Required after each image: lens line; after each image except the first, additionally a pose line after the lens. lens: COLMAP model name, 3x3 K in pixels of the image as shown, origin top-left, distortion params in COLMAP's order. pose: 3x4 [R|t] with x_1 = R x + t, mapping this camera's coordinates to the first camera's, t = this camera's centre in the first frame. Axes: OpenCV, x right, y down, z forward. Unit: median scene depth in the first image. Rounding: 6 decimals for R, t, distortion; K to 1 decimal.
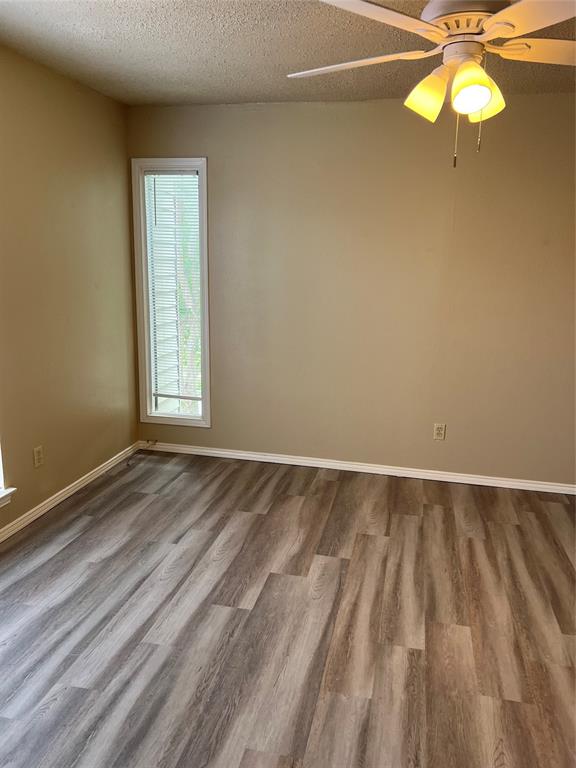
lens RADIAL K [[587.6, 0, 289.6], [0, 587.6, 387.8], [0, 0, 1]] dist [0.028533, -0.010390]
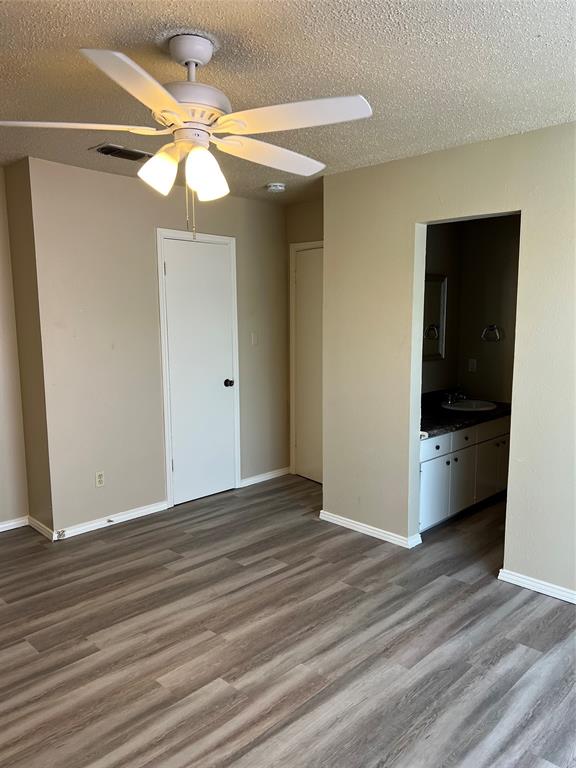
lens RADIAL K [[587.6, 0, 287.9], [0, 587.6, 384.6], [0, 0, 1]] dist [0.028533, -0.010390]
pose [[-0.854590, -0.084104, 0.512447, -0.418636], [0.092638, 0.946280, 0.309794, -0.419255], [-0.510973, 0.312219, -0.800890, 1.763112]]
